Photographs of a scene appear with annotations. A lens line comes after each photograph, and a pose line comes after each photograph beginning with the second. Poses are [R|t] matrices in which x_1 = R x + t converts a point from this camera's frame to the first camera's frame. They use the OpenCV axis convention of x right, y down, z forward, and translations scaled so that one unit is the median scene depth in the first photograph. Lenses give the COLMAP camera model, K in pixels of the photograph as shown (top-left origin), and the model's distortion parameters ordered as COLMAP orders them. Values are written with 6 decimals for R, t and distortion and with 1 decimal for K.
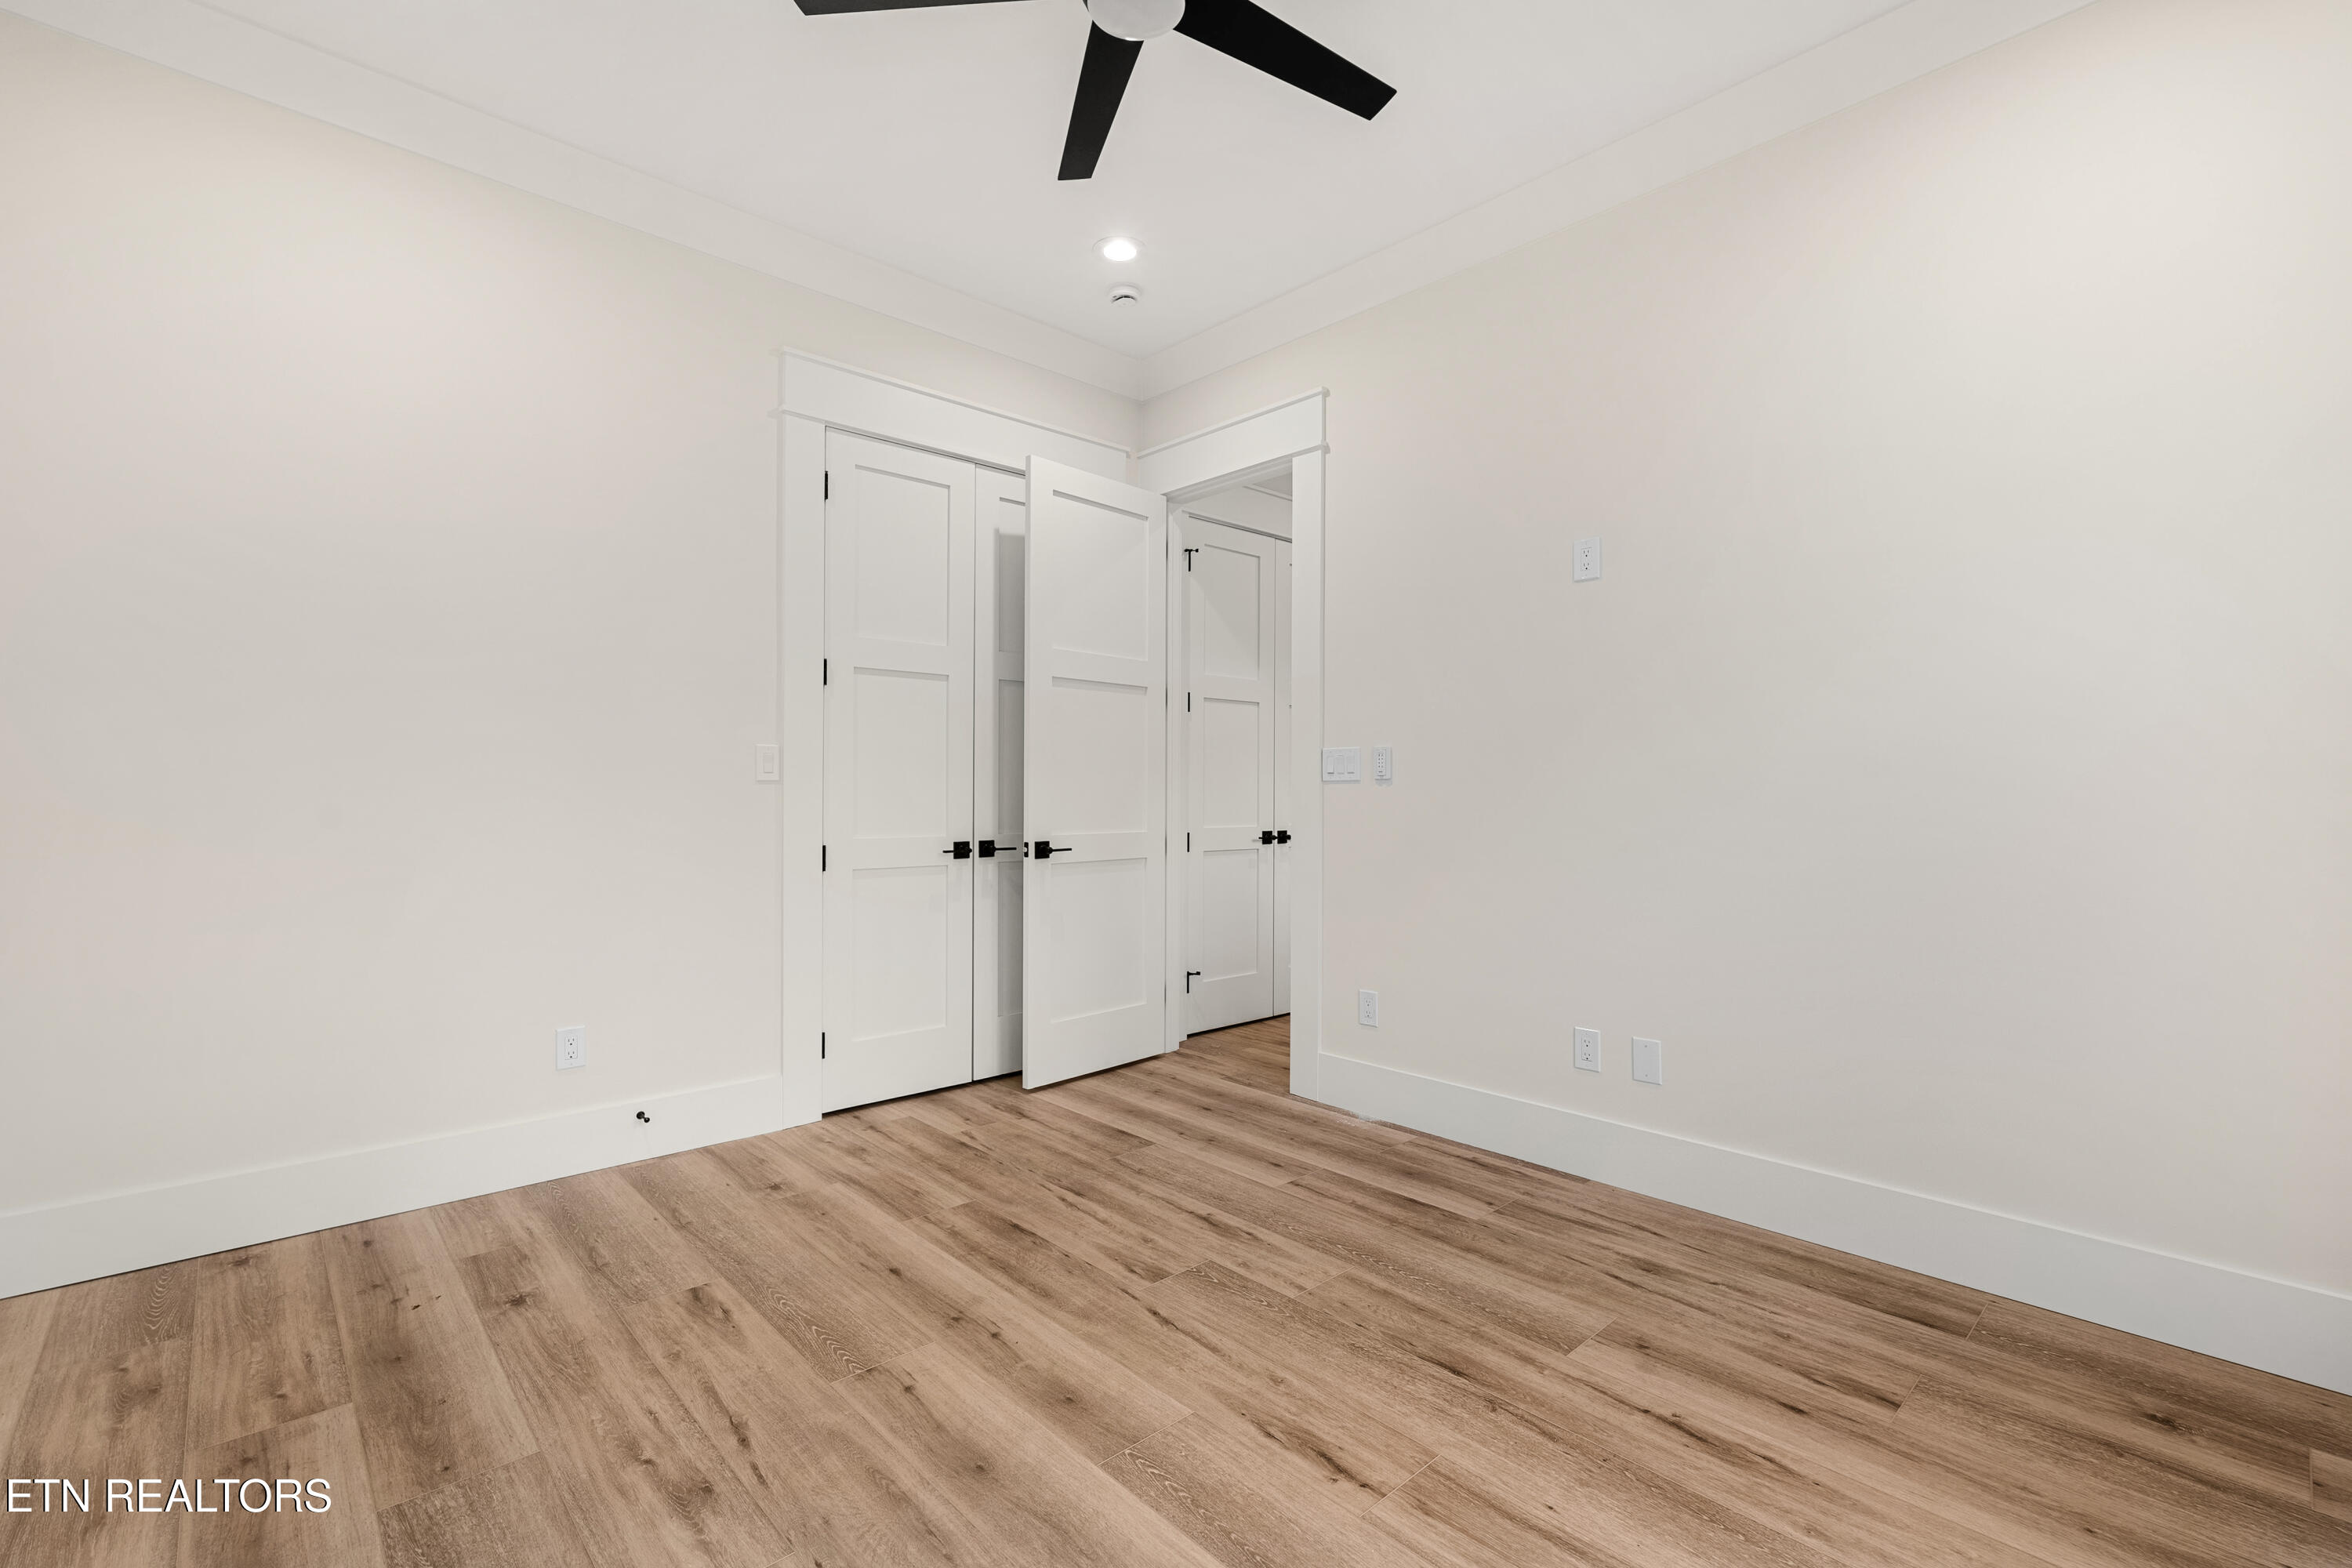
lens RADIAL K [[1033.7, 0, 1178.1], [0, 1033.7, 787.9], [0, 0, 1]] dist [-0.004245, 0.001223]
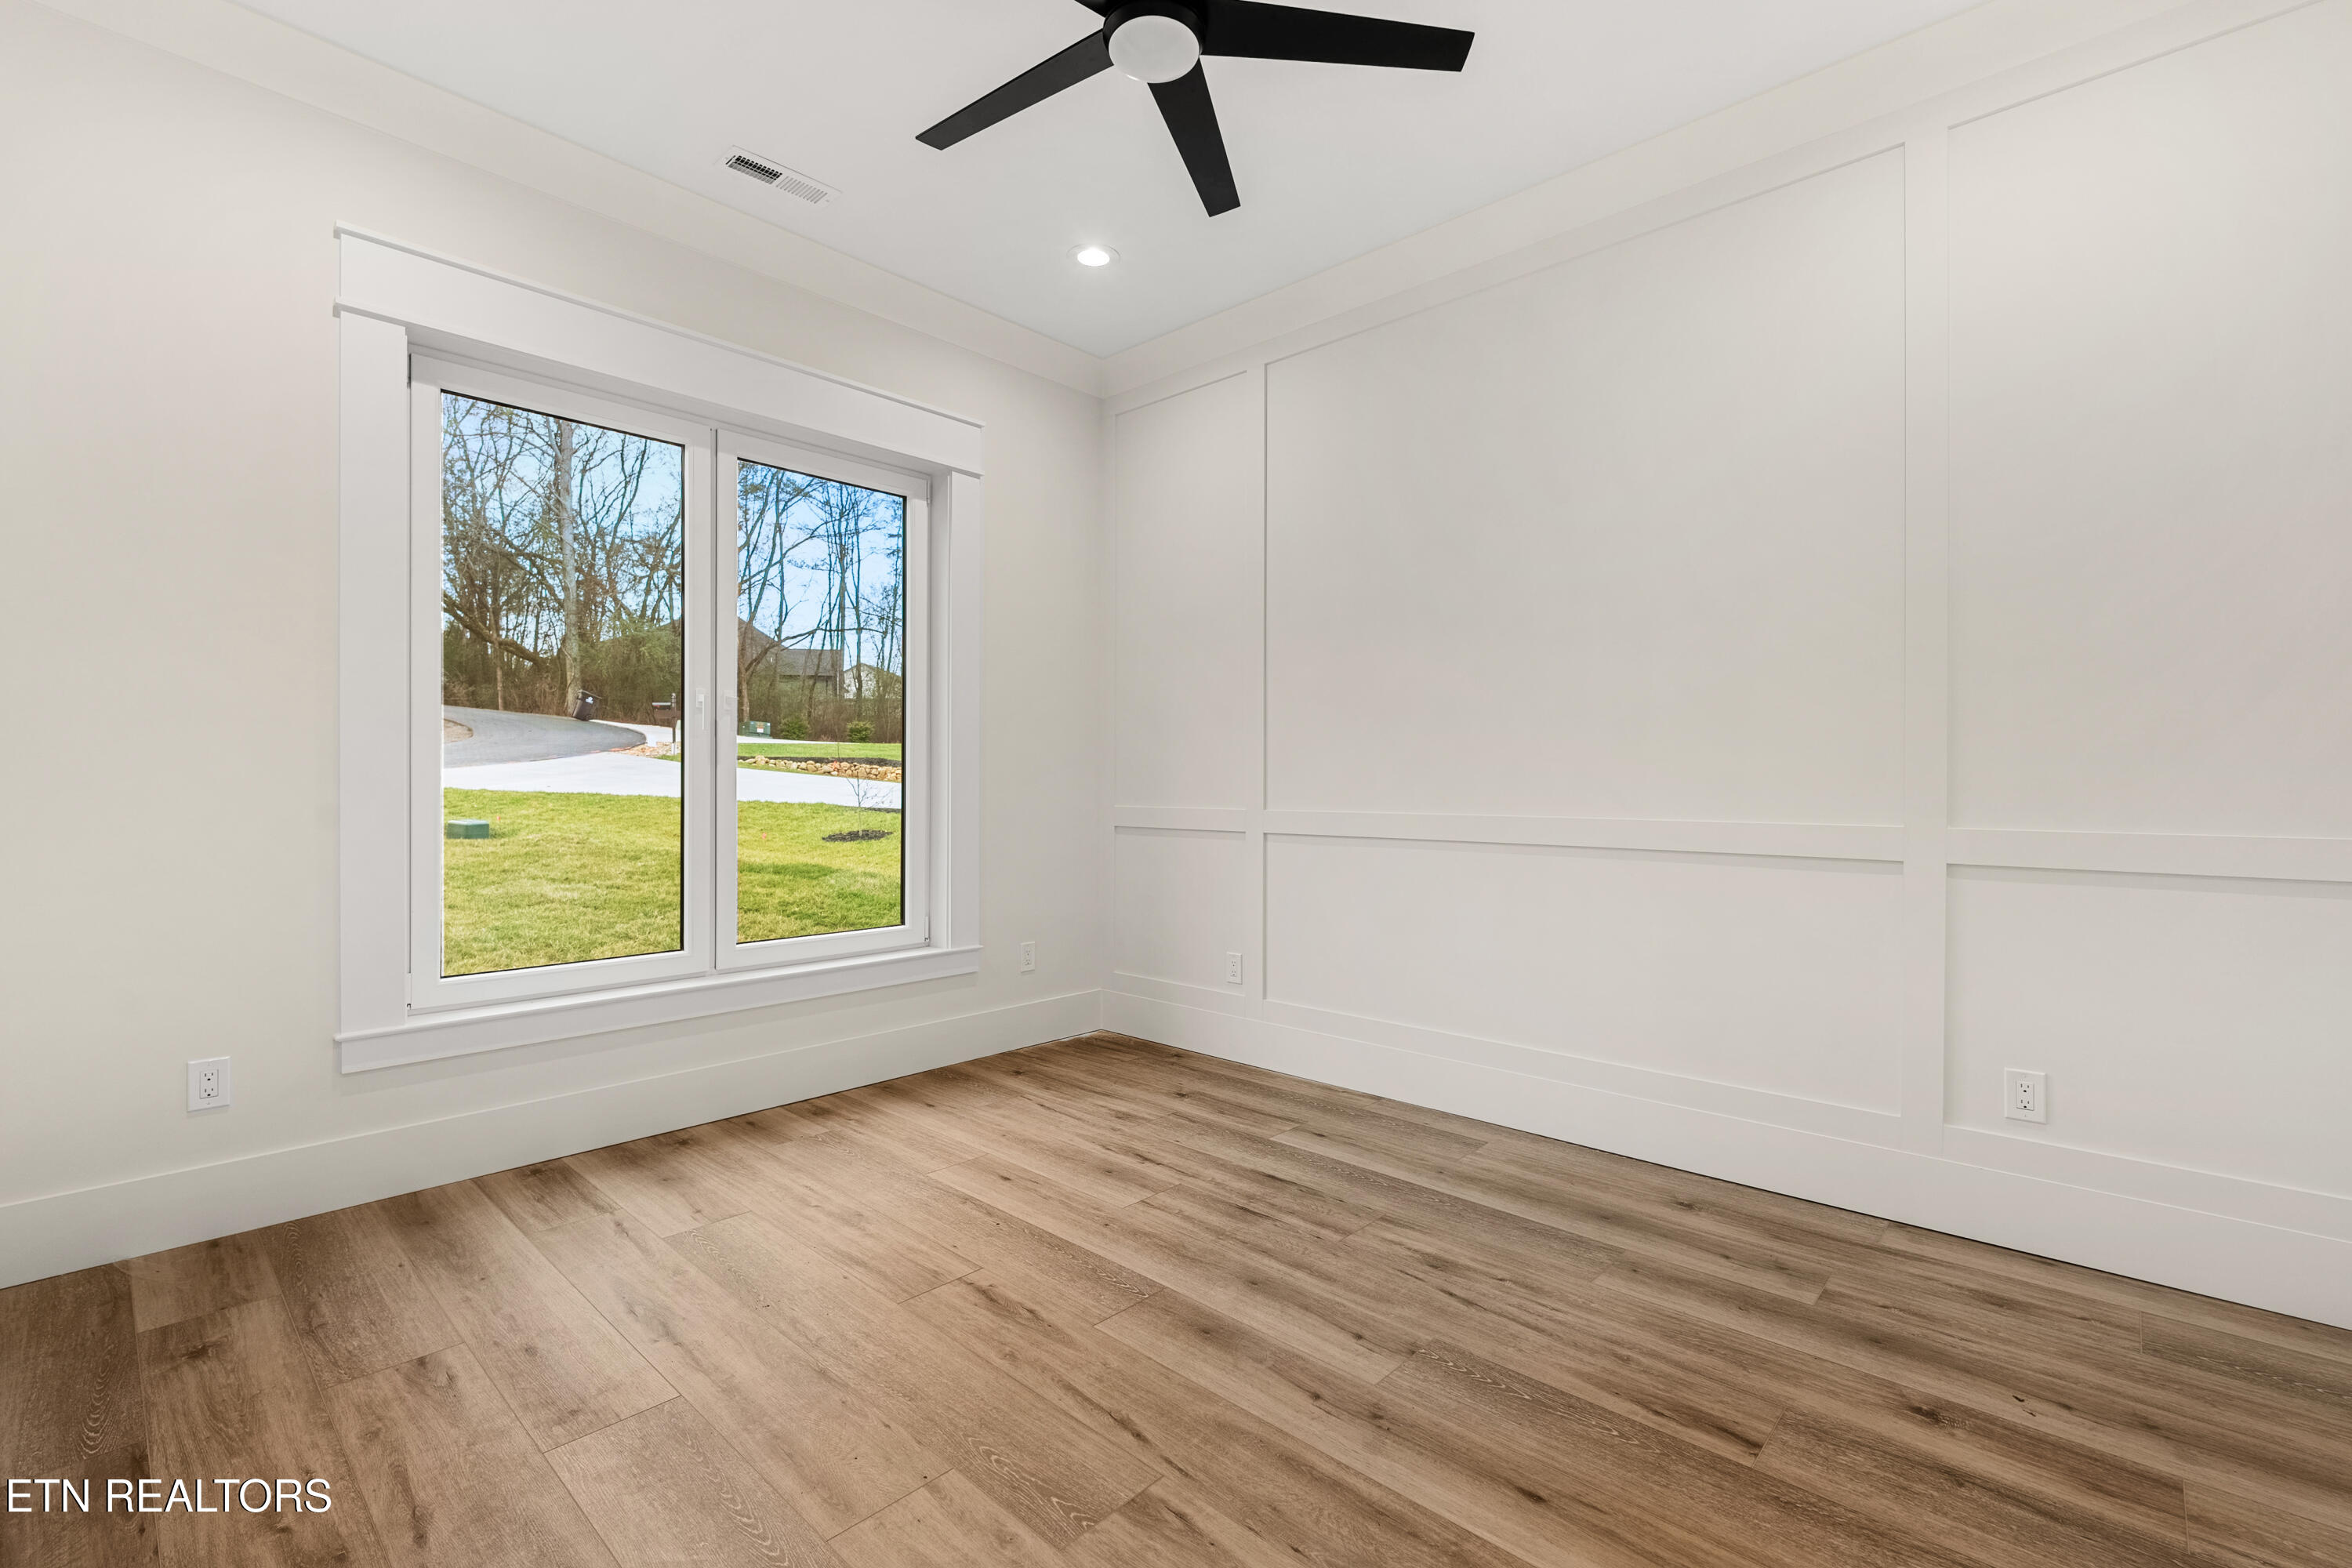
lens RADIAL K [[1033.7, 0, 1173.4], [0, 1033.7, 783.2], [0, 0, 1]] dist [-0.004245, 0.001223]
pose [[-0.997383, -0.006553, -0.072000, 0.012129], [-0.006407, 0.999977, -0.002260, 0.009225], [0.072013, -0.001793, -0.997402, 1.966578]]
